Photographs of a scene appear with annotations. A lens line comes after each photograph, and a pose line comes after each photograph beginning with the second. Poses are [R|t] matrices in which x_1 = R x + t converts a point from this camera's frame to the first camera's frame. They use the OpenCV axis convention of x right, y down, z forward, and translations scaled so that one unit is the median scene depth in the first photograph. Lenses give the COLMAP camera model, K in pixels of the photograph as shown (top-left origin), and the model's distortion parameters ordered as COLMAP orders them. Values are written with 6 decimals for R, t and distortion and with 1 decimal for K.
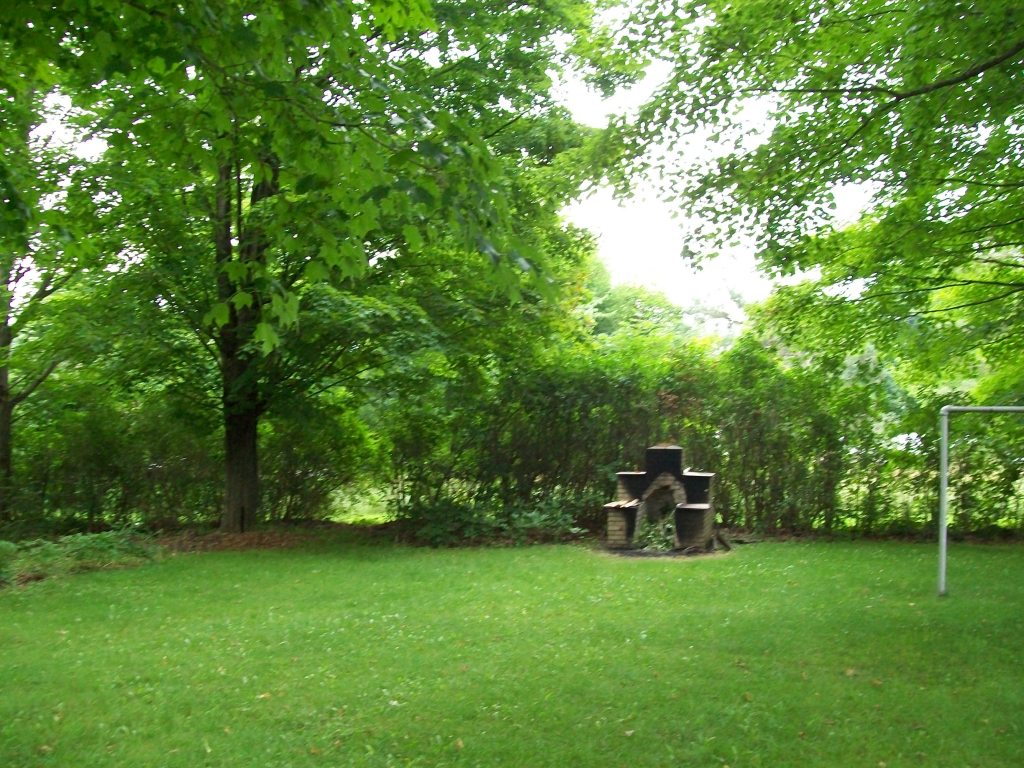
lens RADIAL K [[1096.5, 0, 514.6], [0, 1096.5, 401.4], [0, 0, 1]] dist [-0.188300, 0.204971]
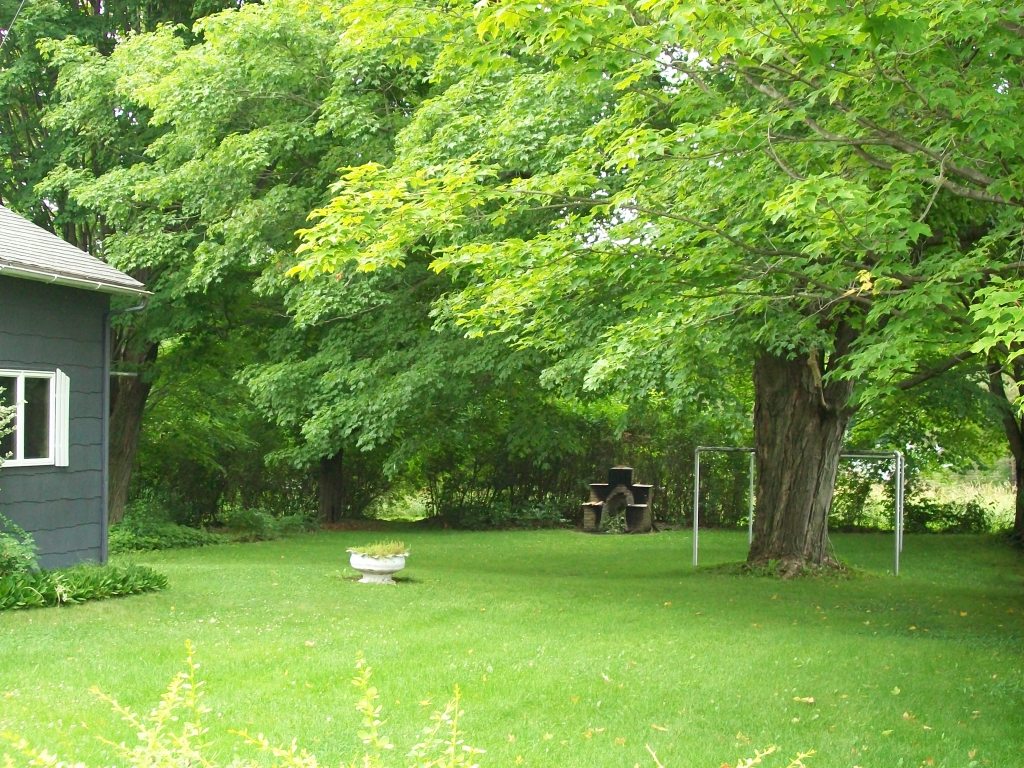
lens RADIAL K [[1096.5, 0, 514.6], [0, 1096.5, 401.4], [0, 0, 1]] dist [-0.188300, 0.204971]
pose [[0.999705, 0.012982, 0.020529, -0.048563], [-0.012723, 0.999839, -0.012692, -0.031993], [-0.020690, 0.012427, 0.999709, -0.570521]]
